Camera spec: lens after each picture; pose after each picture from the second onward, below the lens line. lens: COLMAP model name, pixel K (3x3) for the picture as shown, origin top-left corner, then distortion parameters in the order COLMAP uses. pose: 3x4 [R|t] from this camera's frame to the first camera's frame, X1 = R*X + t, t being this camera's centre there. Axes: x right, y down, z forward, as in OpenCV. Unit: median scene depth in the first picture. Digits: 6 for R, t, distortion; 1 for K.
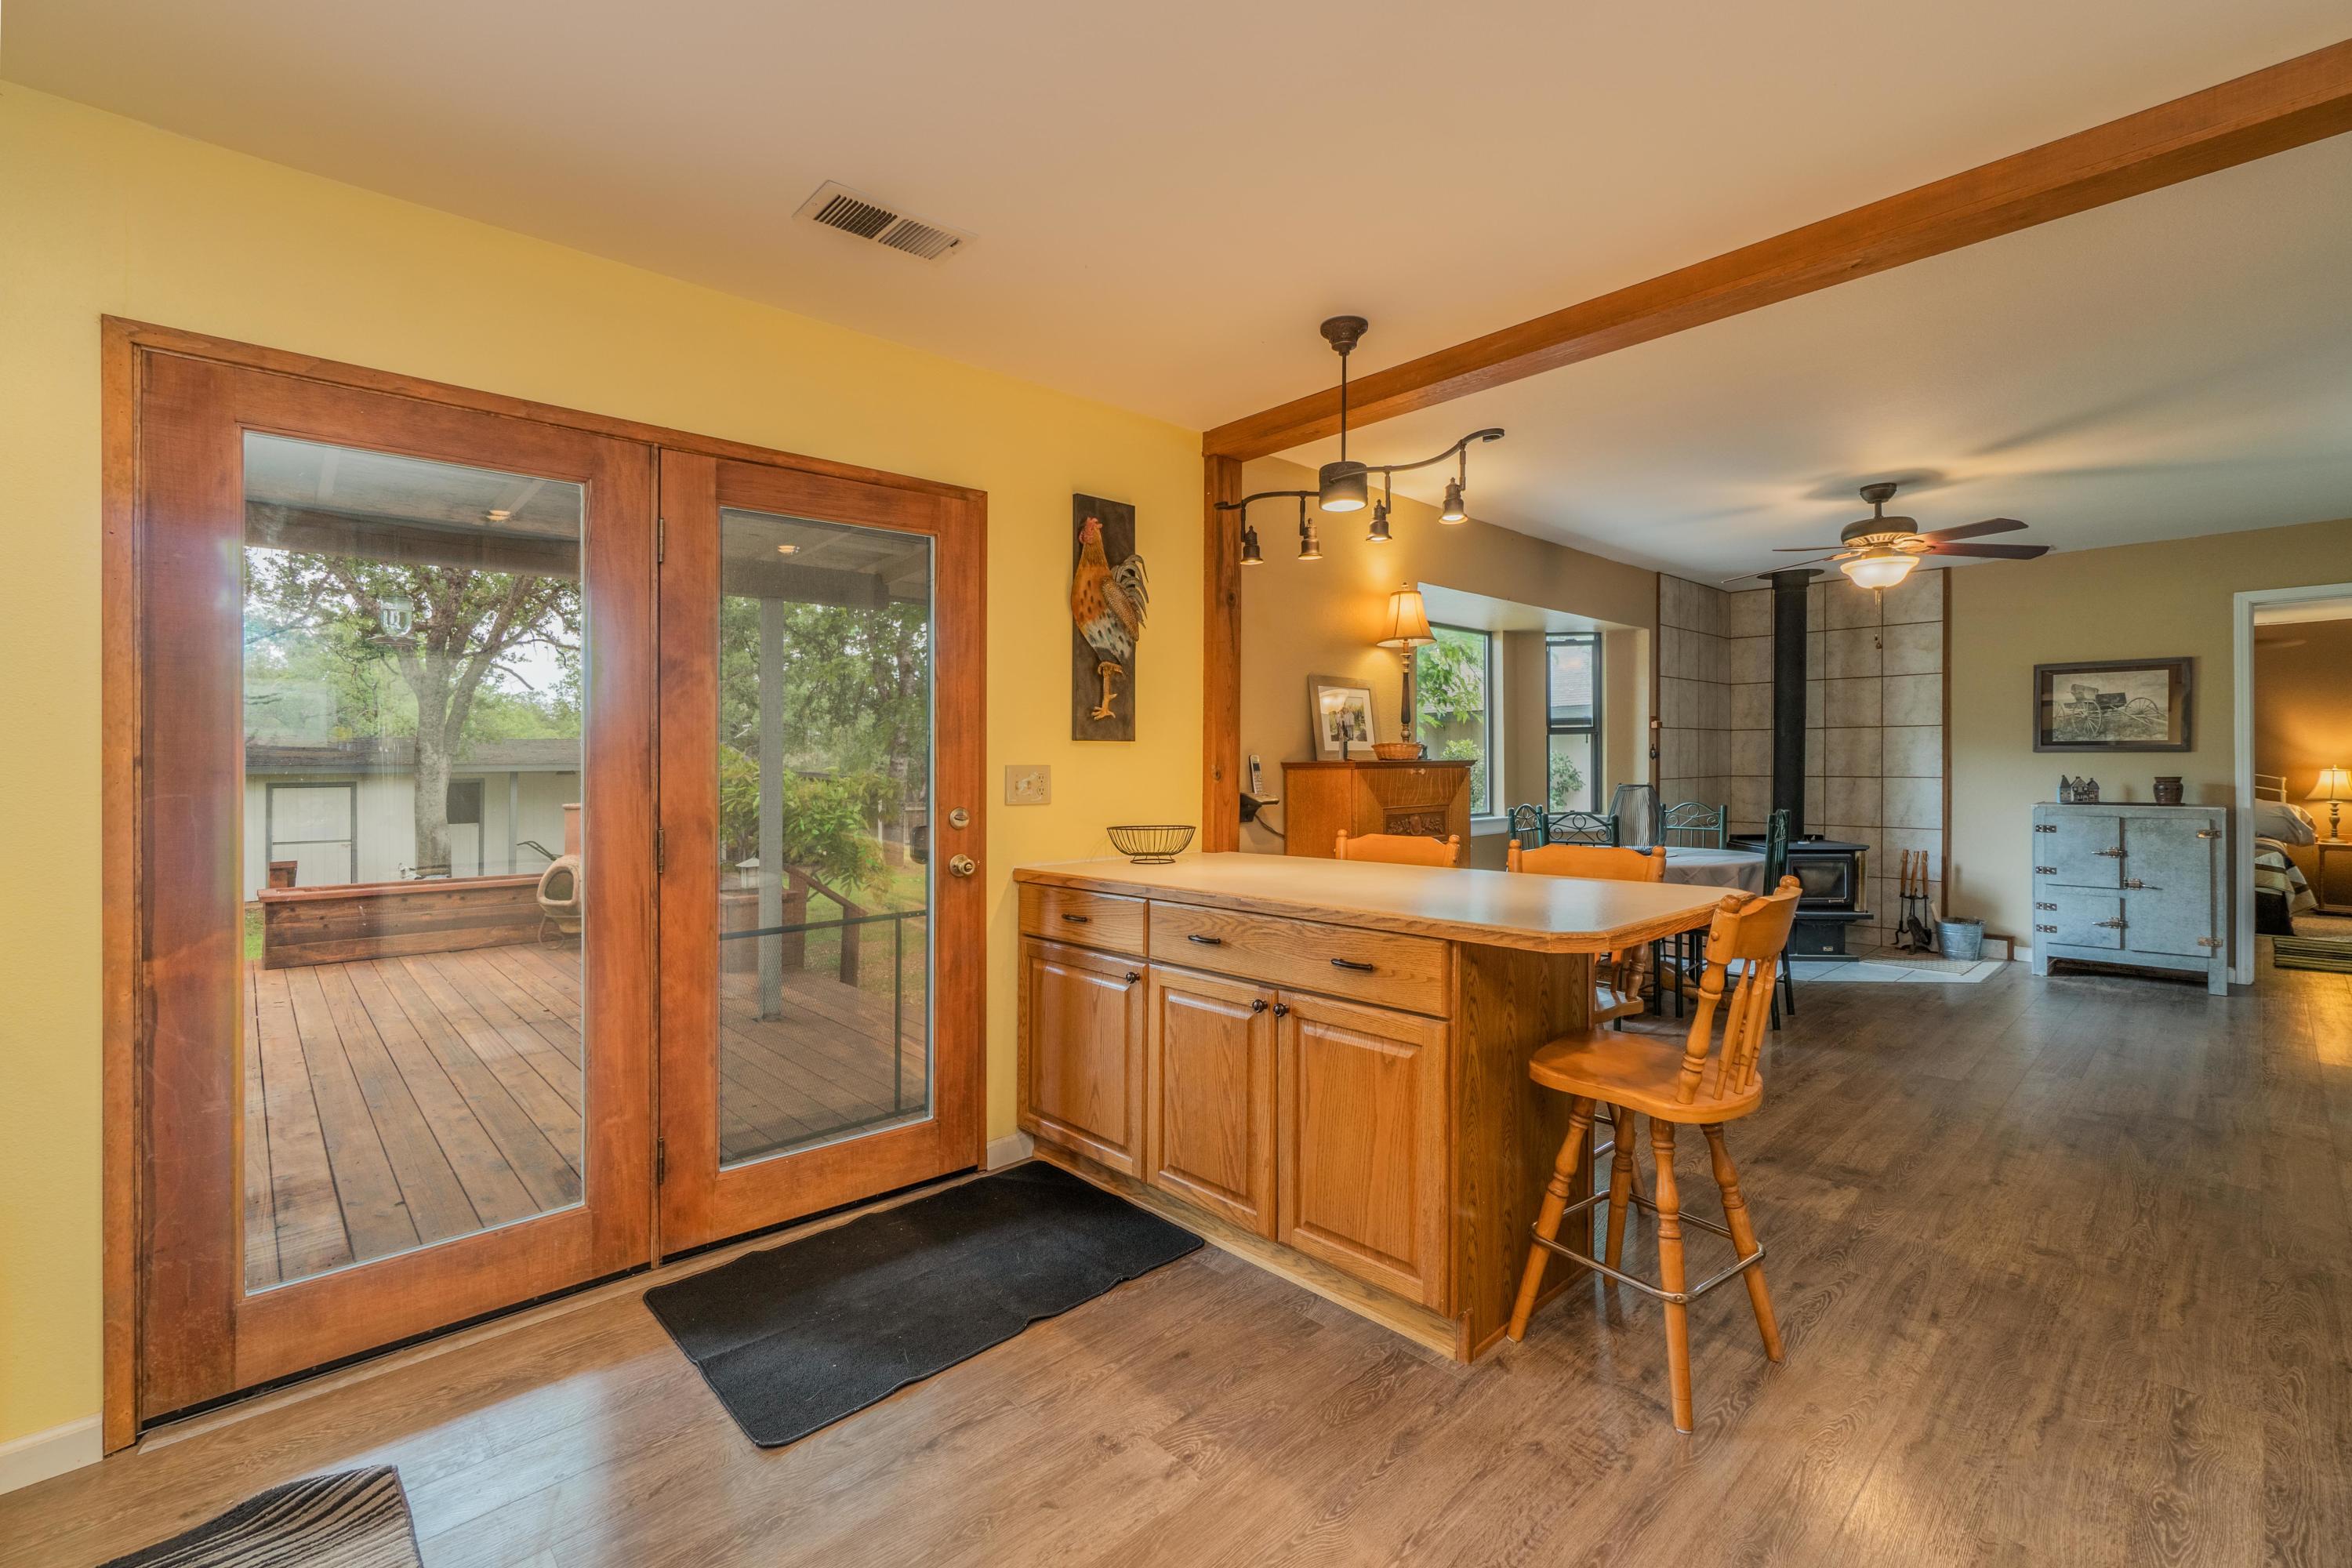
lens RADIAL K [[1038.7, 0, 1176.0], [0, 1038.7, 784.0], [0, 0, 1]] dist [-0.000407, 0.000470]
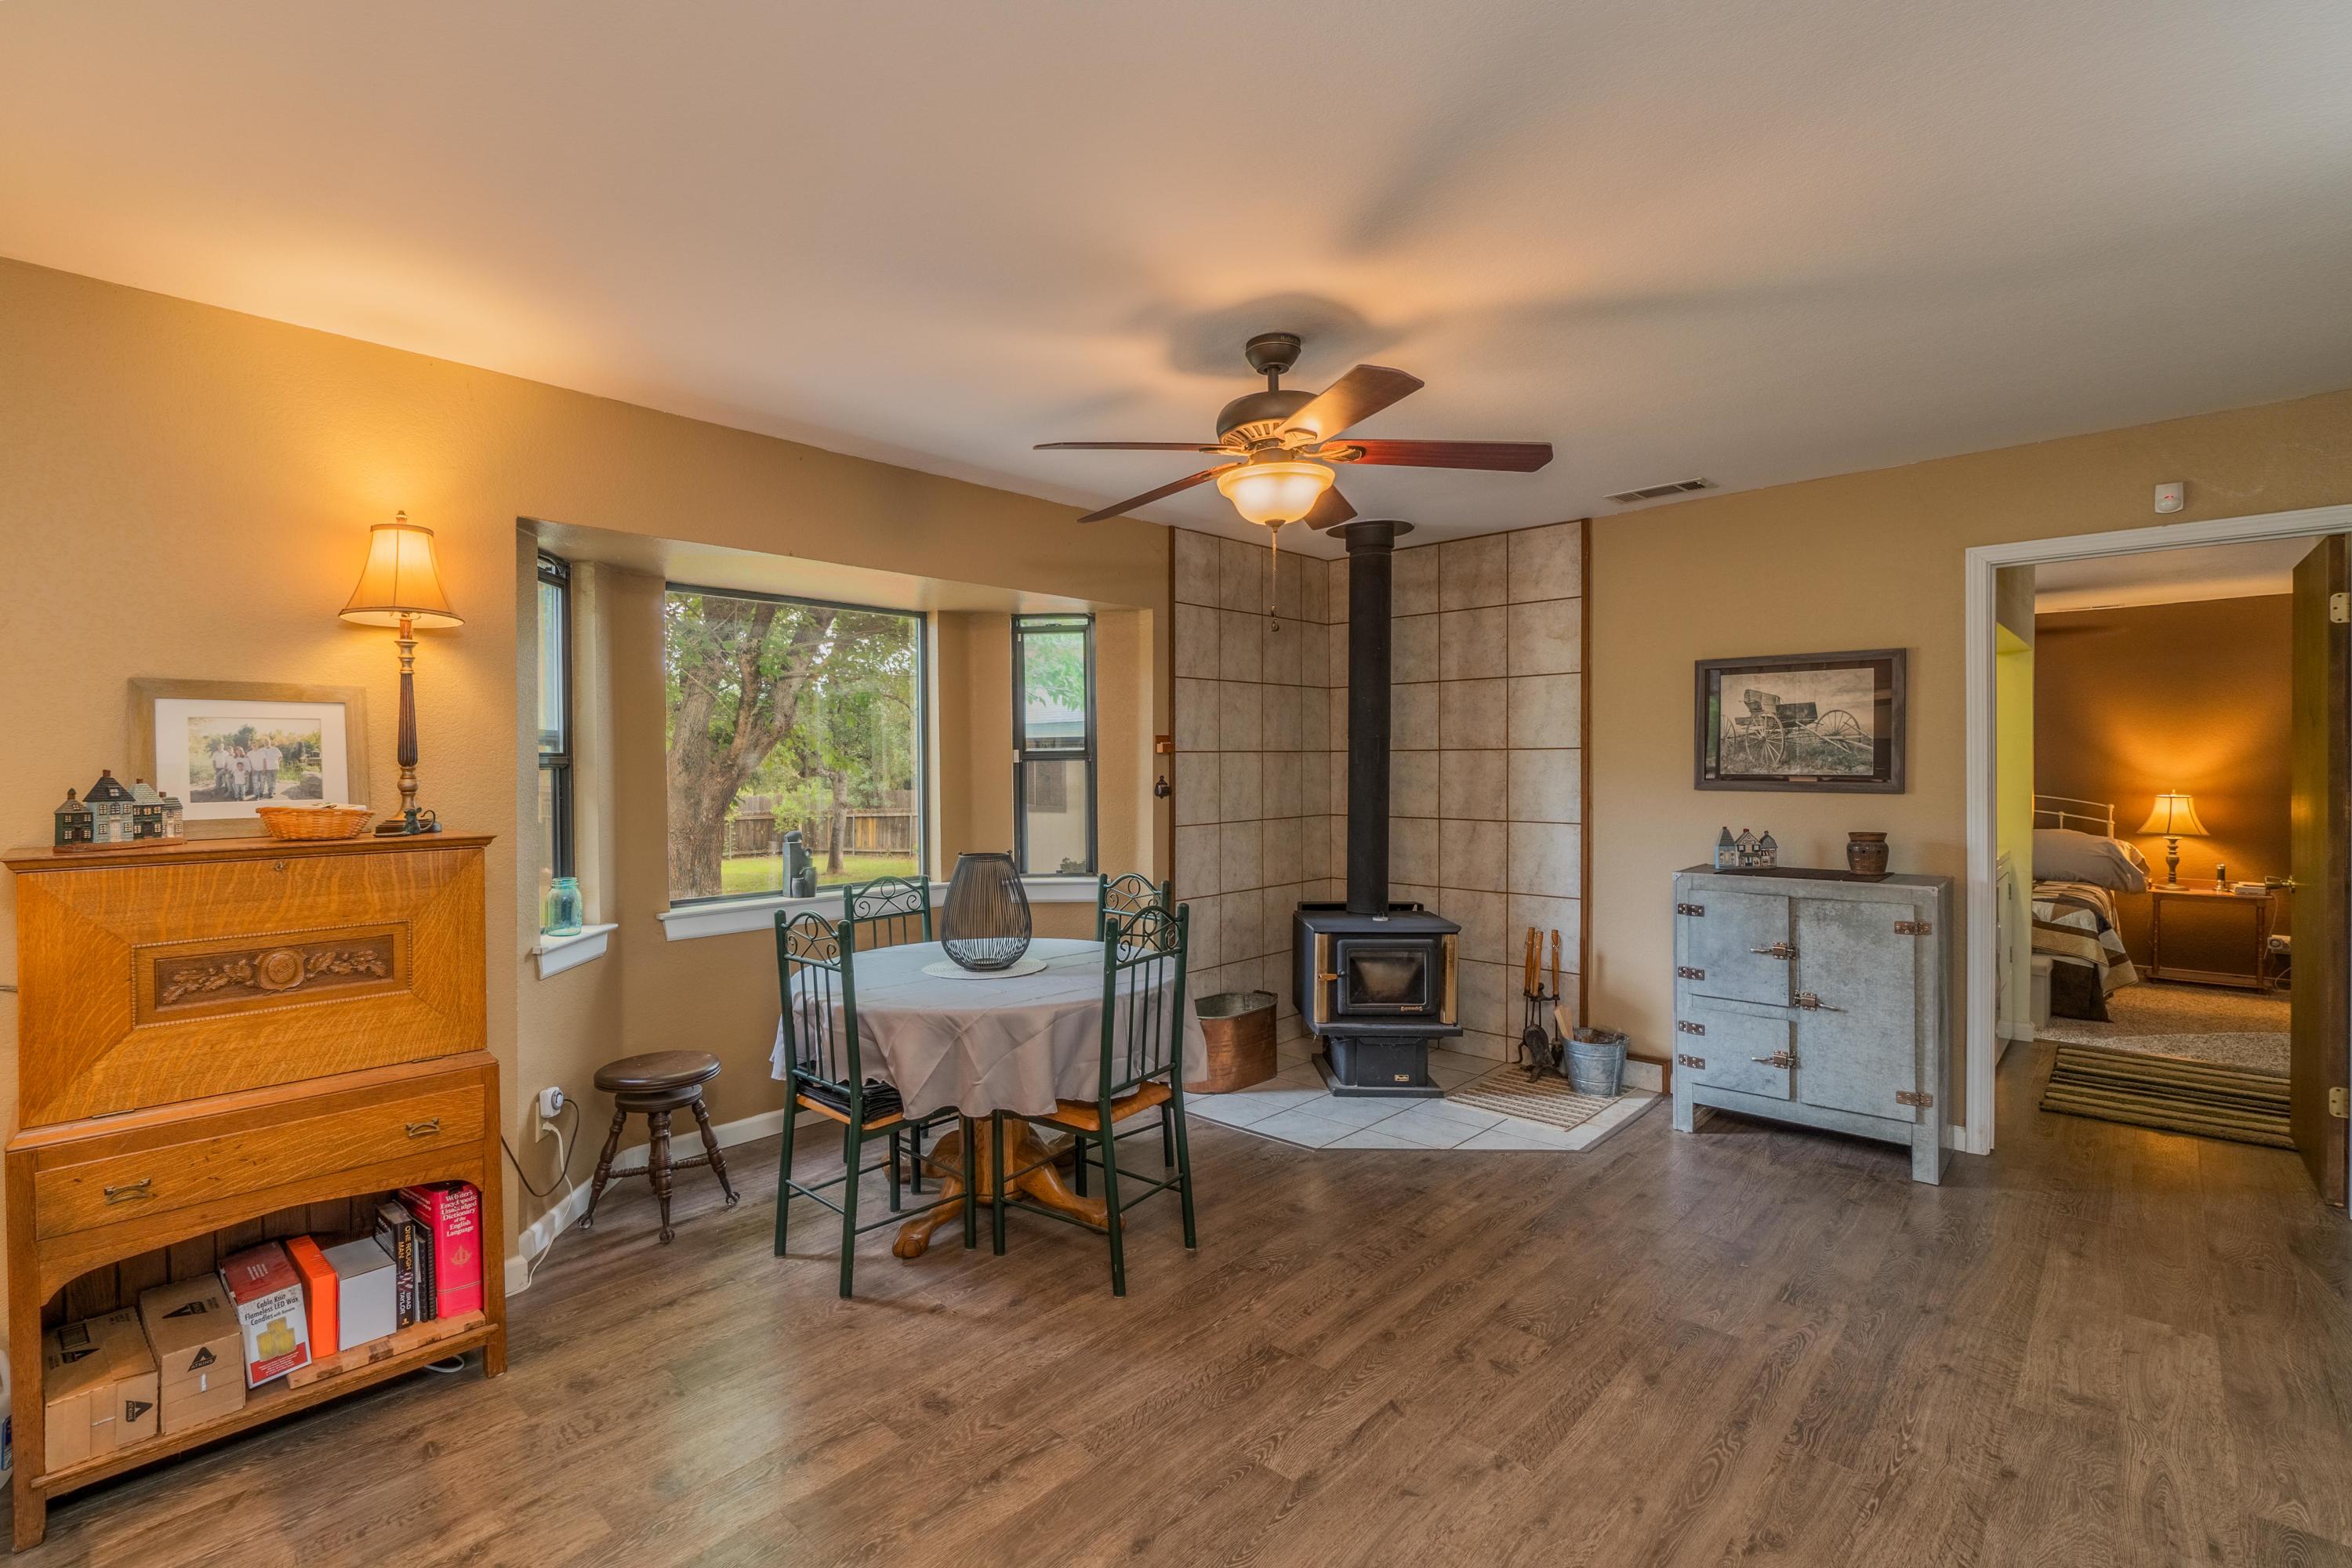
lens RADIAL K [[1074.2, 0, 1065.6], [0, 1074.2, 789.9], [0, 0, 1]] dist [-0.000805, -0.000057]
pose [[0.999907, -0.001709, 0.013511, 0.420326], [0.001656, 0.999991, 0.003937, -0.035128], [-0.013517, -0.003914, 0.999901, 0.316482]]
